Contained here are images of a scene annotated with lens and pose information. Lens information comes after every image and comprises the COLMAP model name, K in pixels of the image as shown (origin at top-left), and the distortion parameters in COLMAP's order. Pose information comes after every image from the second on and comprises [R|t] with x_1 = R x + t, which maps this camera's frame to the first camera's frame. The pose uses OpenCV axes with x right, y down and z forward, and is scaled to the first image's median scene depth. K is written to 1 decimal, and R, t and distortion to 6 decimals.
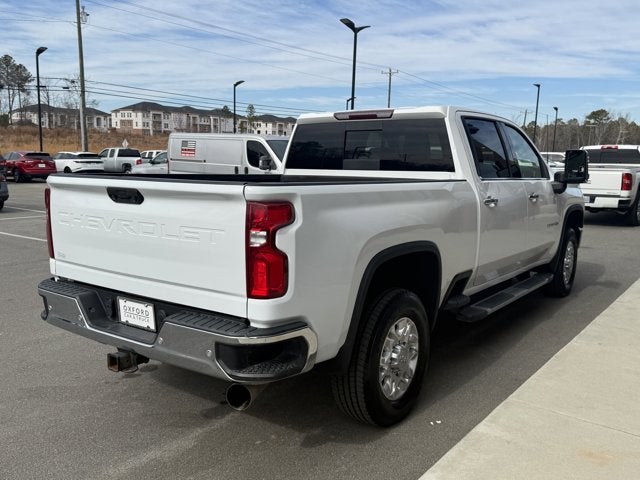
lens RADIAL K [[579.4, 0, 319.1], [0, 579.4, 239.5], [0, 0, 1]] dist [0.043057, 0.000000]
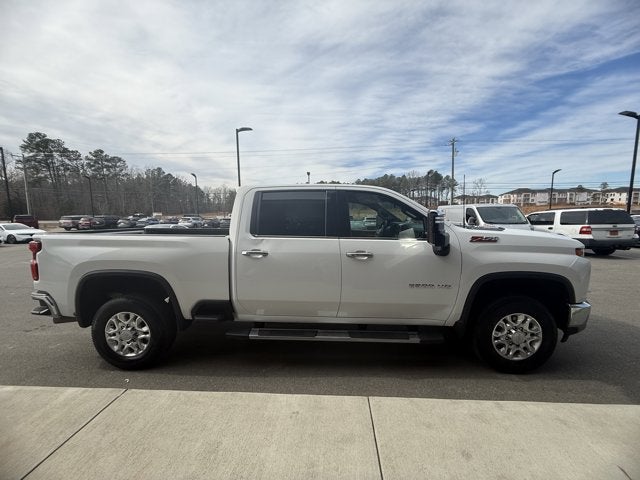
lens RADIAL K [[257.9, 0, 317.5], [0, 257.9, 244.2], [0, 0, 1]] dist [-0.002582, 0.000198]
pose [[0.556745, 0.068457, -0.827858, 0.847743], [-0.103919, 0.994509, 0.012351, -0.107133], [0.824158, 0.079153, 0.560801, 0.787837]]
